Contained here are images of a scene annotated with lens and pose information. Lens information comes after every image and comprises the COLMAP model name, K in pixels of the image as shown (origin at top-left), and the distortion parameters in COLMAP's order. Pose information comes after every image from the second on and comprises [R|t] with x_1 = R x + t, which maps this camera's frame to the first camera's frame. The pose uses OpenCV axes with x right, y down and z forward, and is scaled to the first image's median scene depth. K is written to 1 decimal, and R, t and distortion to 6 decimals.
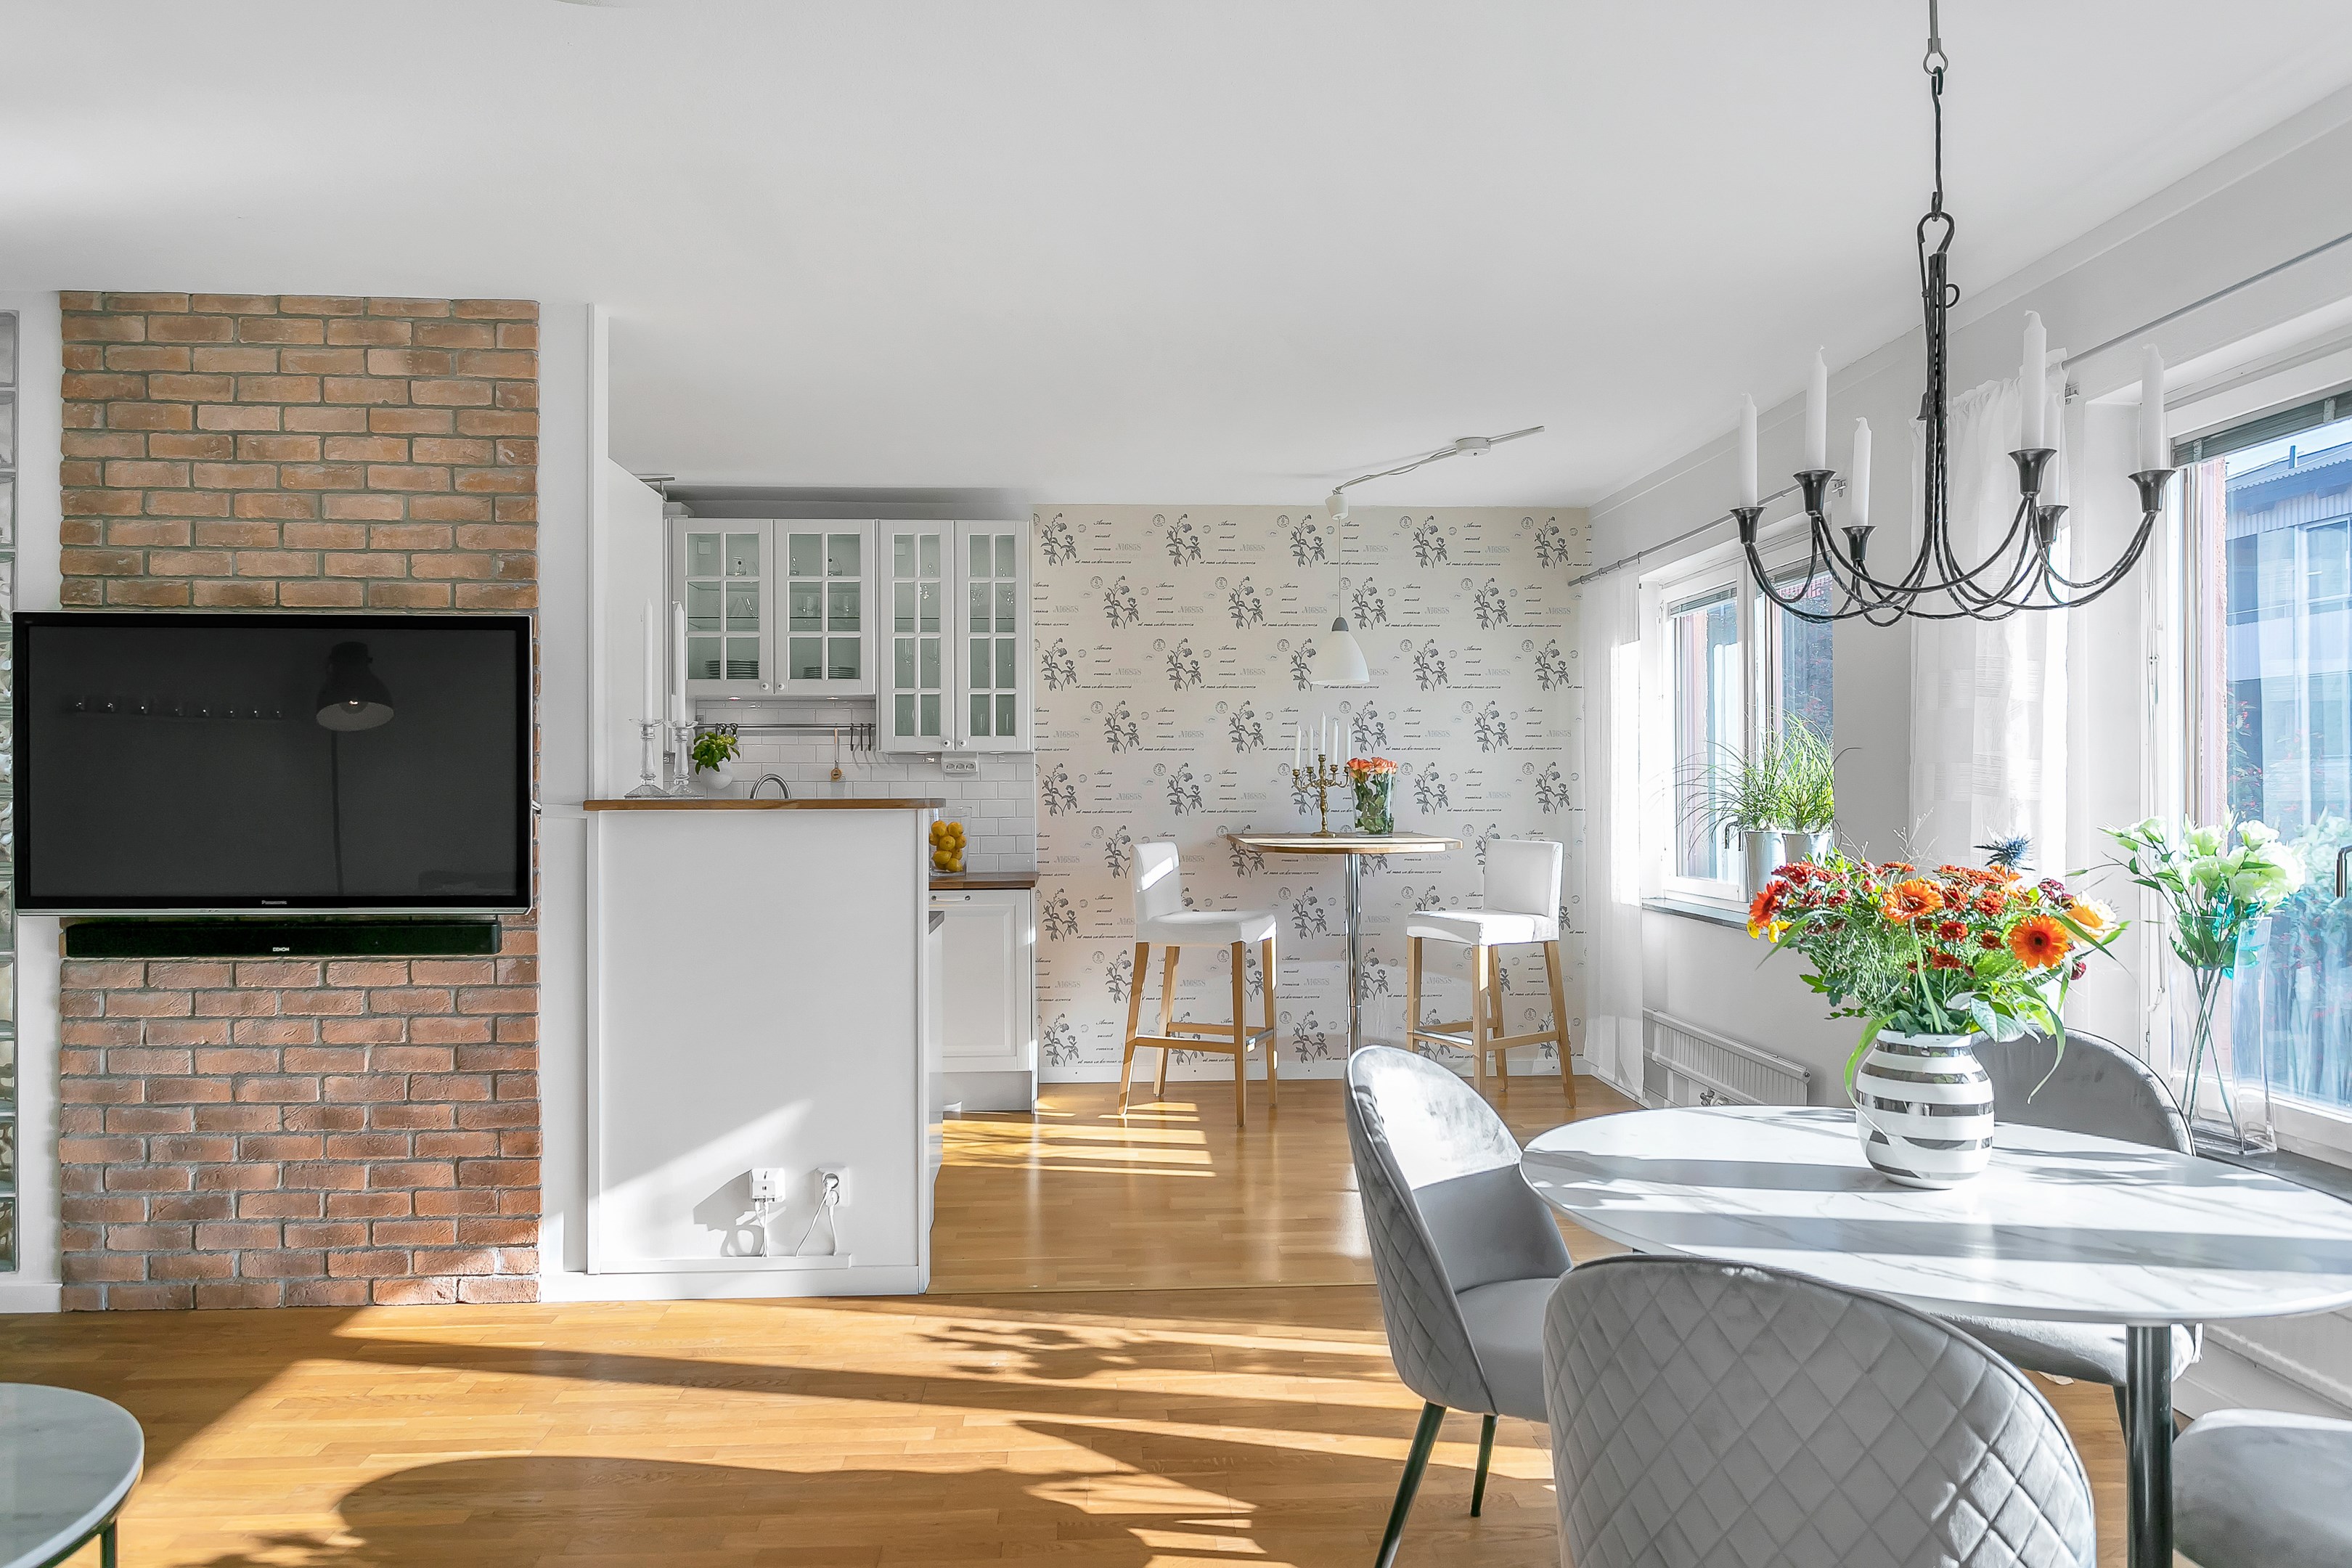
lens RADIAL K [[1448.8, 0, 1176.0], [0, 1448.8, 784.0], [0, 0, 1]] dist [-0.002198, -0.042220]
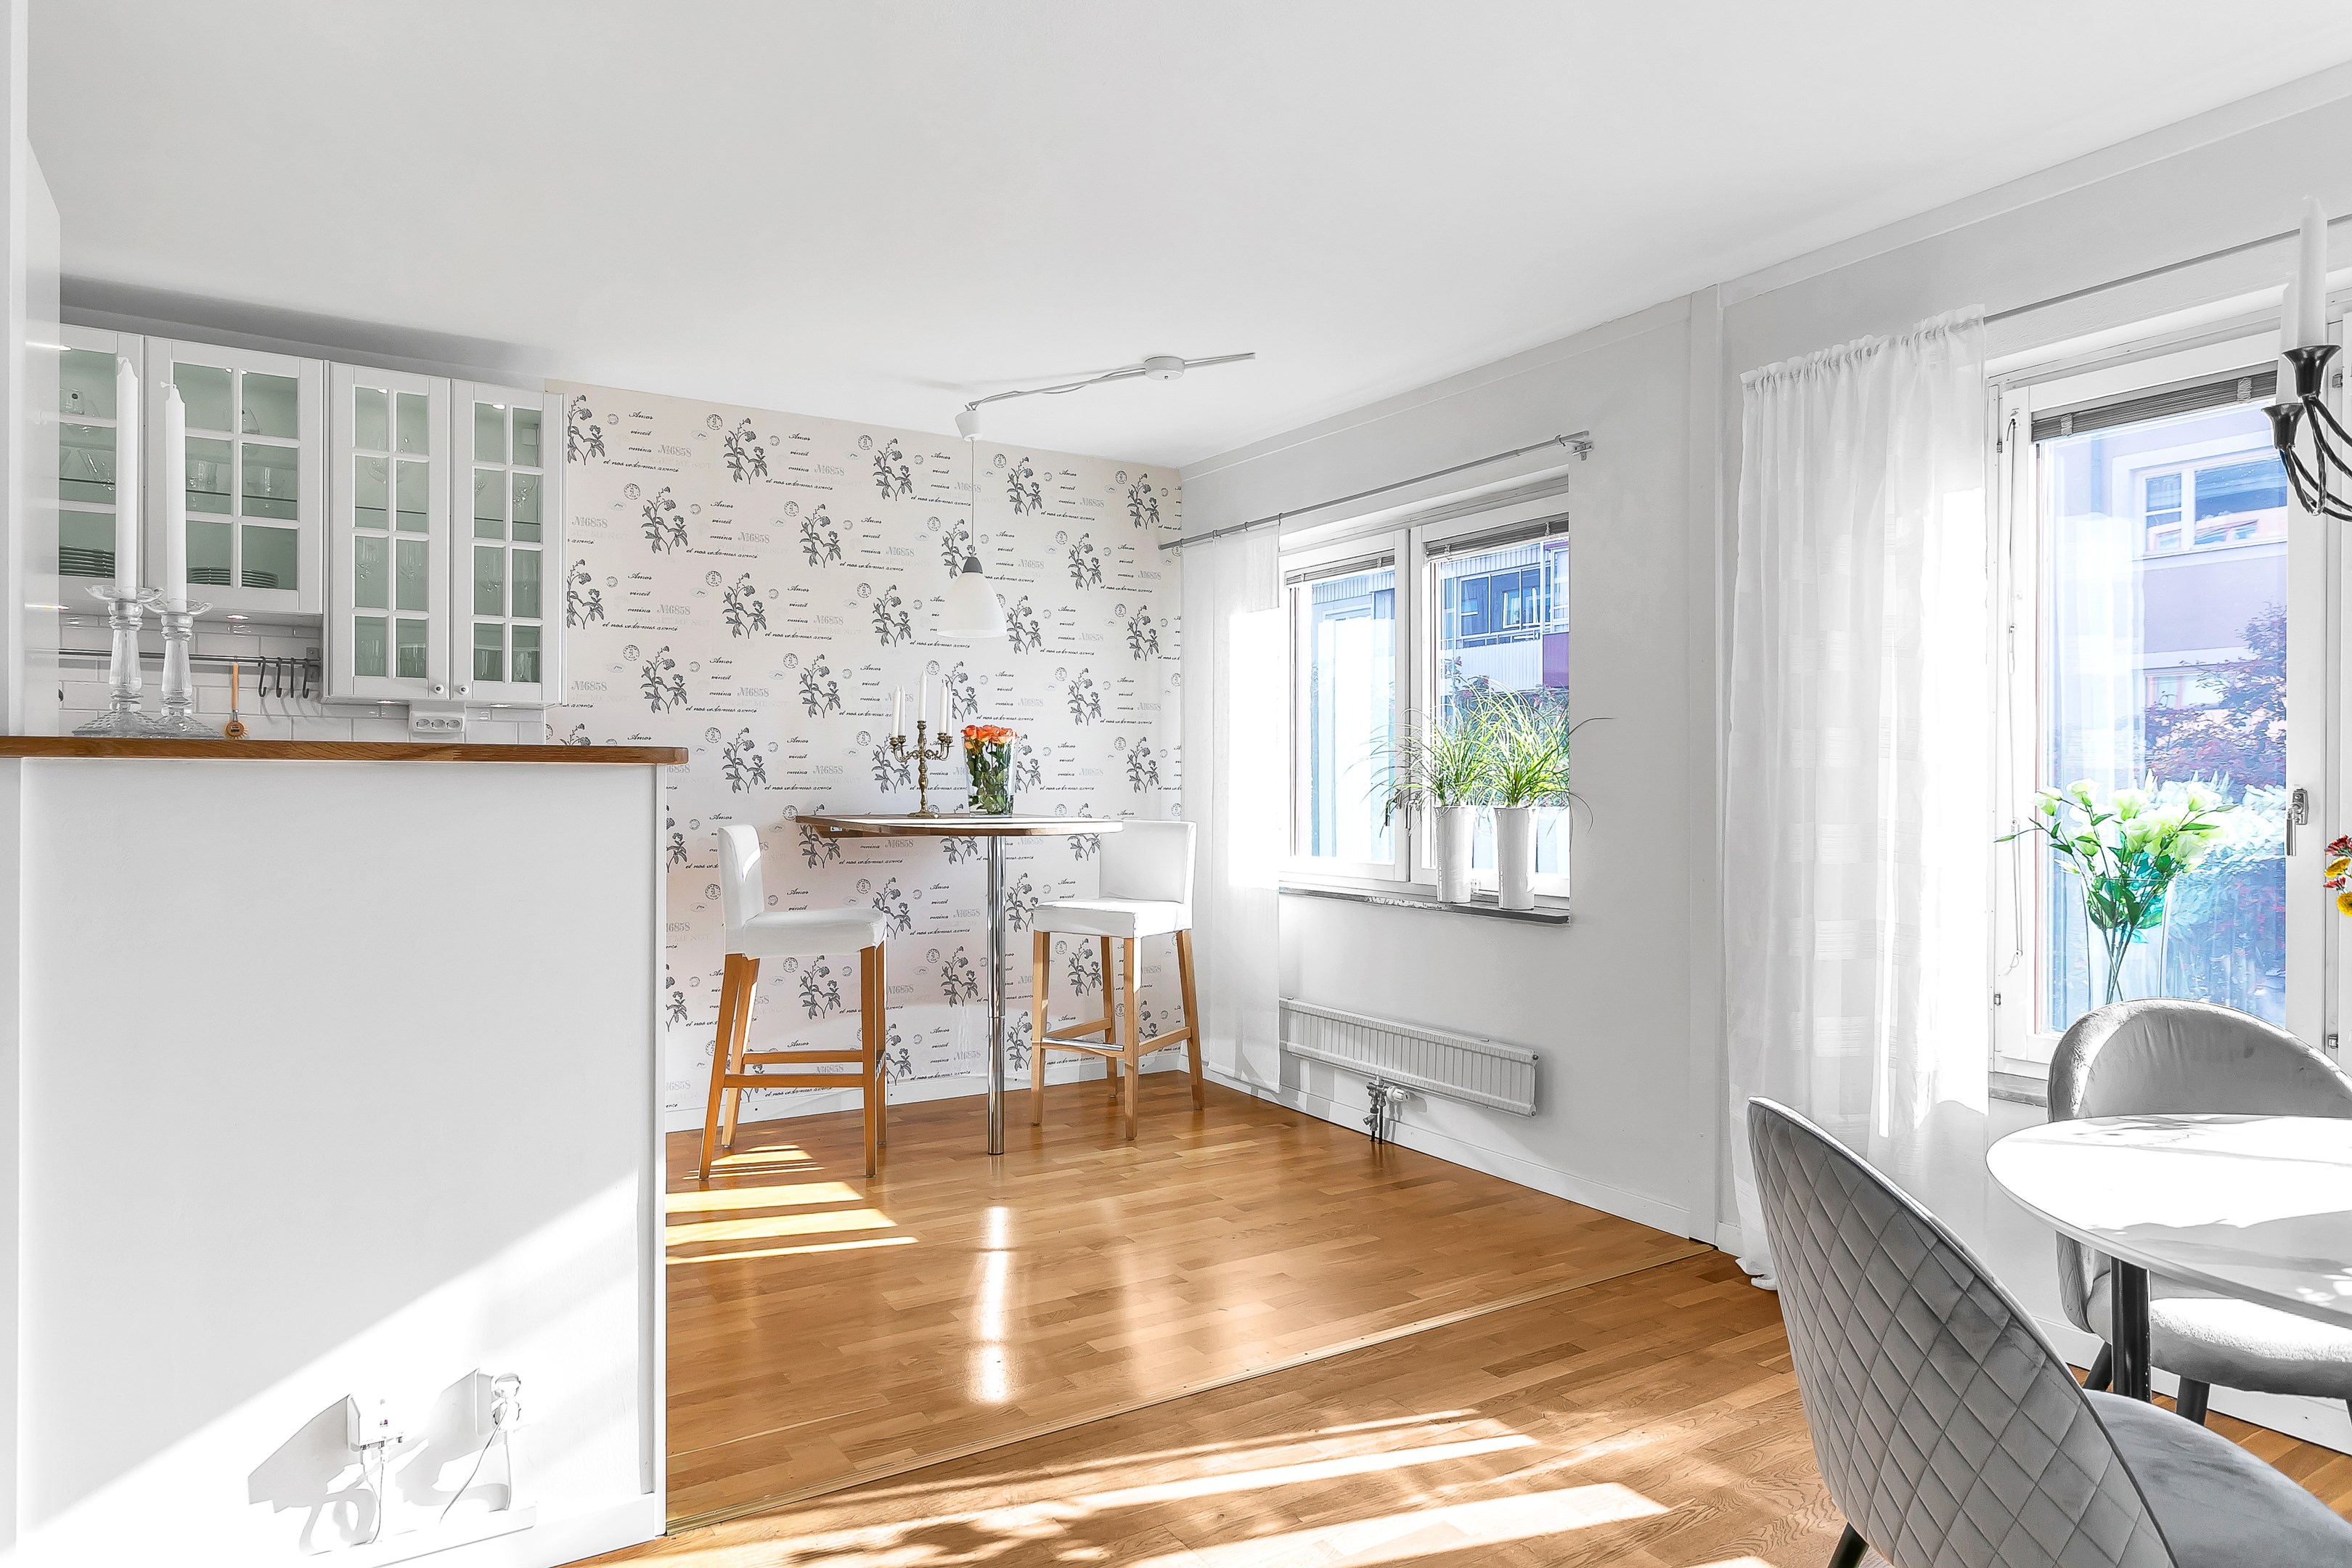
lens RADIAL K [[1408.0, 0, 1145.9], [0, 1408.0, 786.6], [0, 0, 1]] dist [-0.000552, 0.002481]
pose [[0.880428, 0.006746, 0.474132, -0.179138], [-0.008863, 0.999958, 0.002230, 0.015496], [-0.474097, -0.006165, 0.880451, 0.218999]]
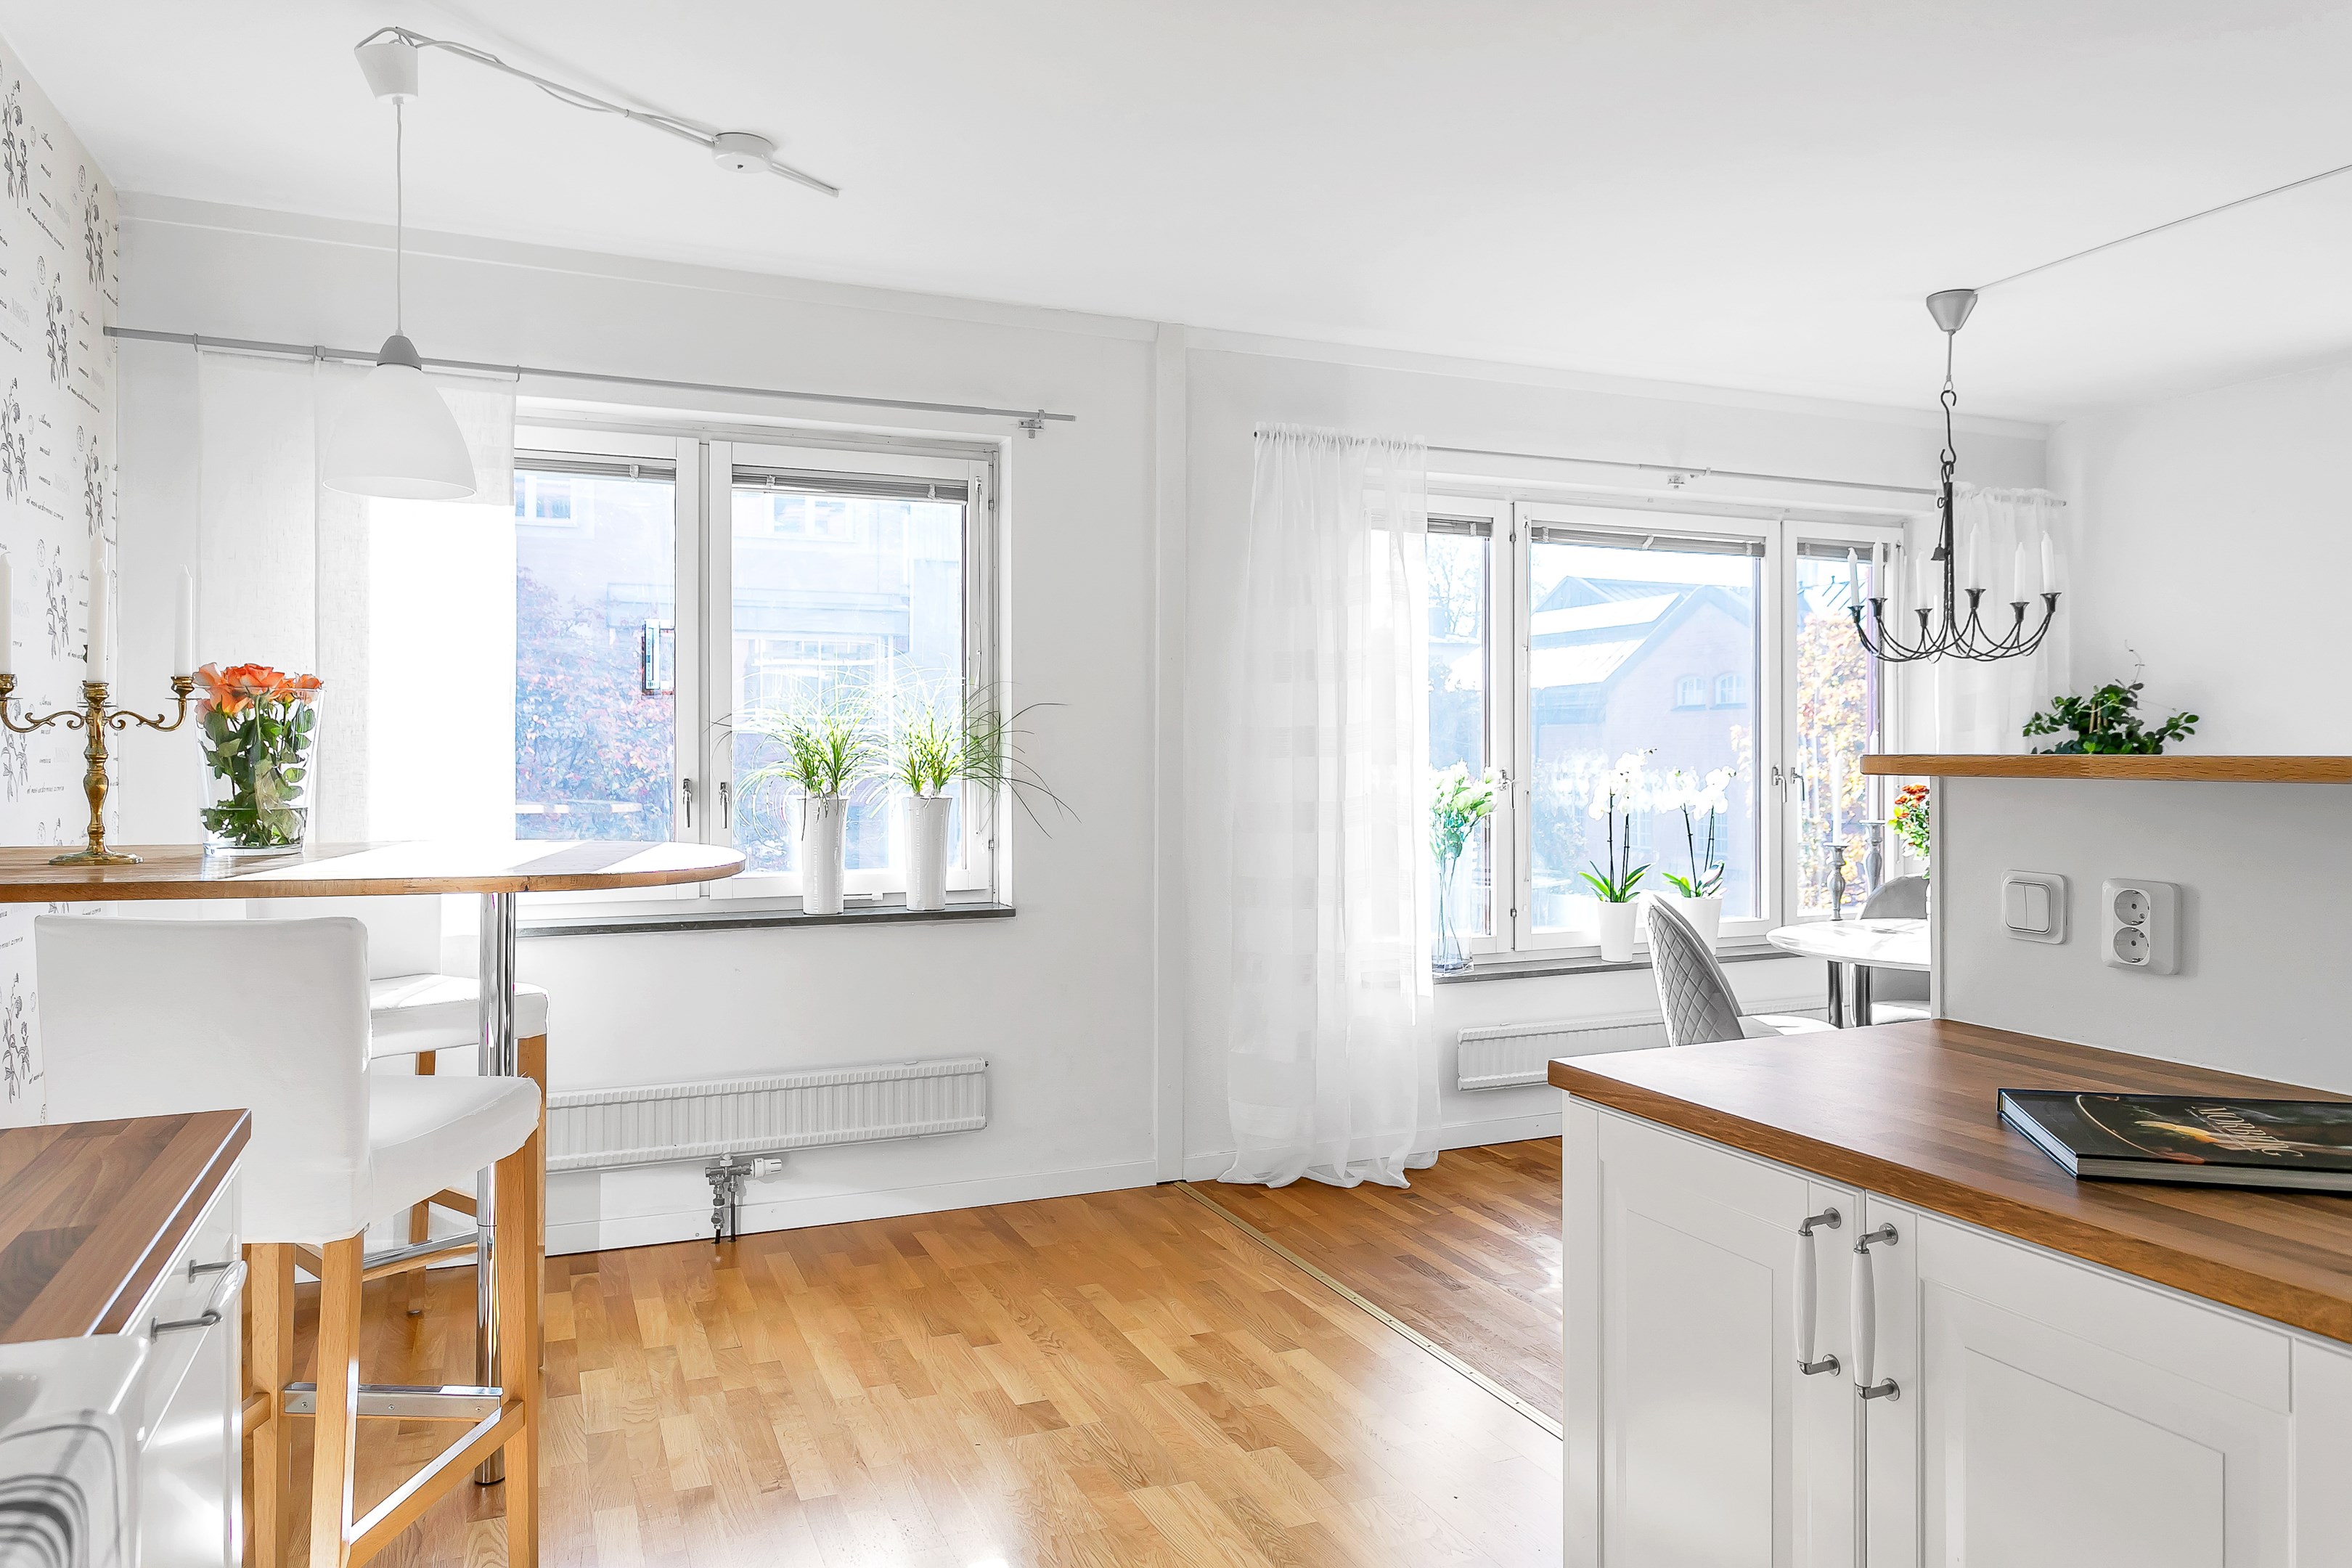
lens RADIAL K [[1554.7, 0, 1130.2], [0, 1554.7, 753.0], [0, 0, 1]] dist [-0.005317, -0.000484]
pose [[-0.340510, 0.001694, 0.940239, -0.375286], [-0.002443, 0.999993, -0.002687, 0.007626], [-0.940238, -0.003212, -0.340504, 0.920944]]
